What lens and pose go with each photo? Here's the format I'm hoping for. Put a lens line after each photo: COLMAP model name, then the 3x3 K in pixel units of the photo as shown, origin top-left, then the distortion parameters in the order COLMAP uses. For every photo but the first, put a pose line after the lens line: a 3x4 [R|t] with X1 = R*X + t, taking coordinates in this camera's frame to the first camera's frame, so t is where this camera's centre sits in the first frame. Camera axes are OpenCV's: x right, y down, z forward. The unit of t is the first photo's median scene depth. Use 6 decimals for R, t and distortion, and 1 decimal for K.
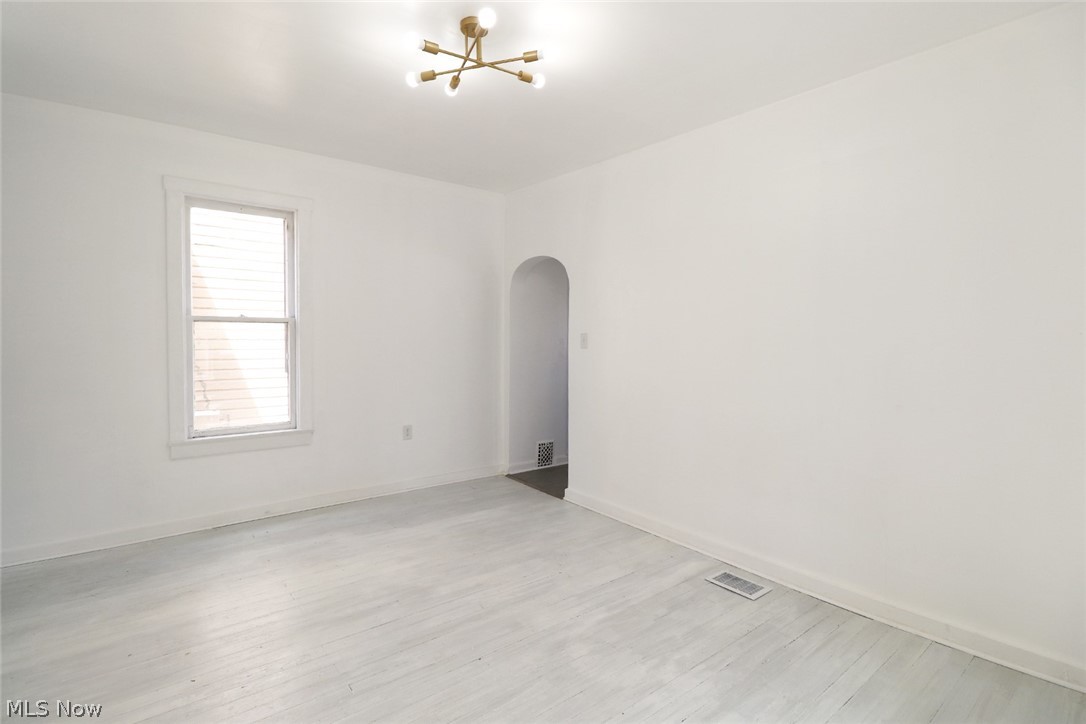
lens RADIAL K [[524.6, 0, 544.2], [0, 524.6, 337.5], [0, 0, 1]] dist [-0.017269, -0.001201]
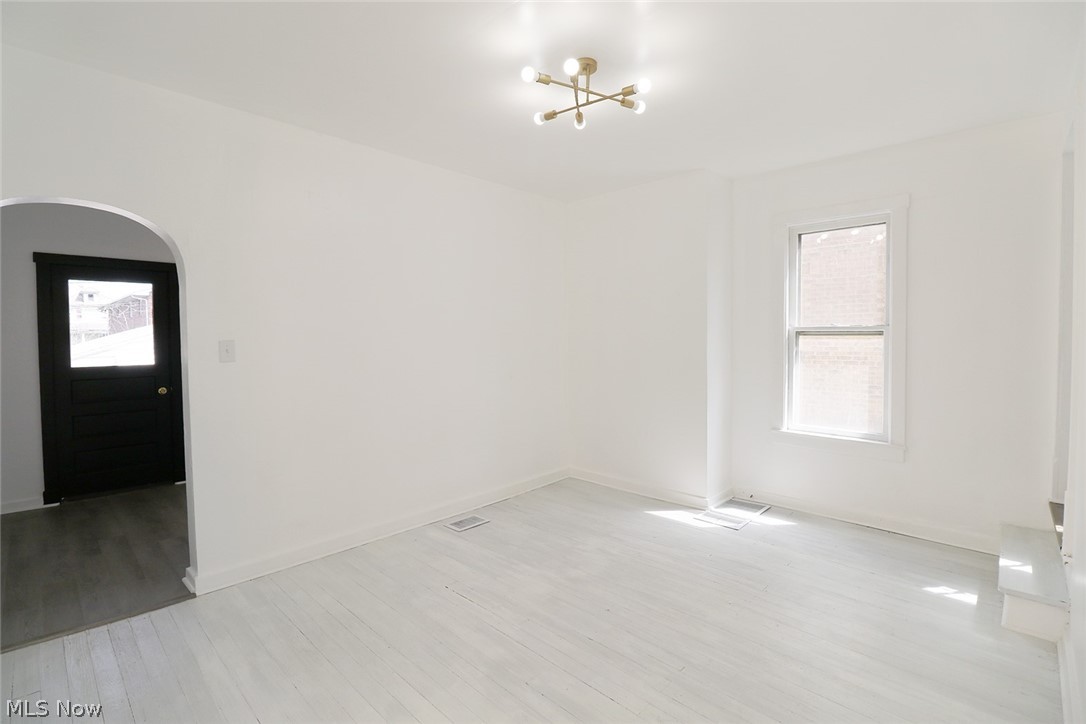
lens RADIAL K [[500.1, 0, 543.1], [0, 500.1, 348.6], [0, 0, 1]] dist [-0.014335, -0.000454]
pose [[-0.128234, -0.036648, 0.991067, -0.775670], [0.012936, 0.999170, 0.038621, -0.019995], [-0.991660, 0.017773, -0.127653, 0.817173]]
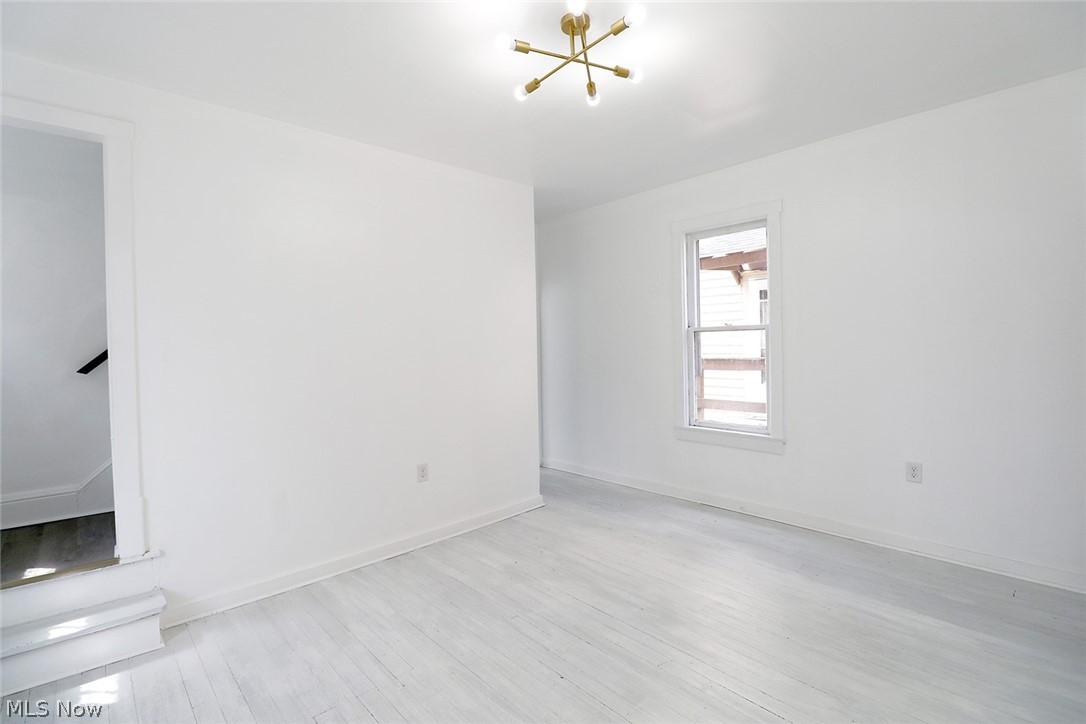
lens RADIAL K [[500.1, 0, 543.1], [0, 500.1, 348.6], [0, 0, 1]] dist [-0.014335, -0.000454]
pose [[0.065895, -0.001104, -0.997826, 0.506886], [0.014504, 0.999895, -0.000149, 0.003051], [0.997721, -0.014463, 0.065904, 0.580974]]
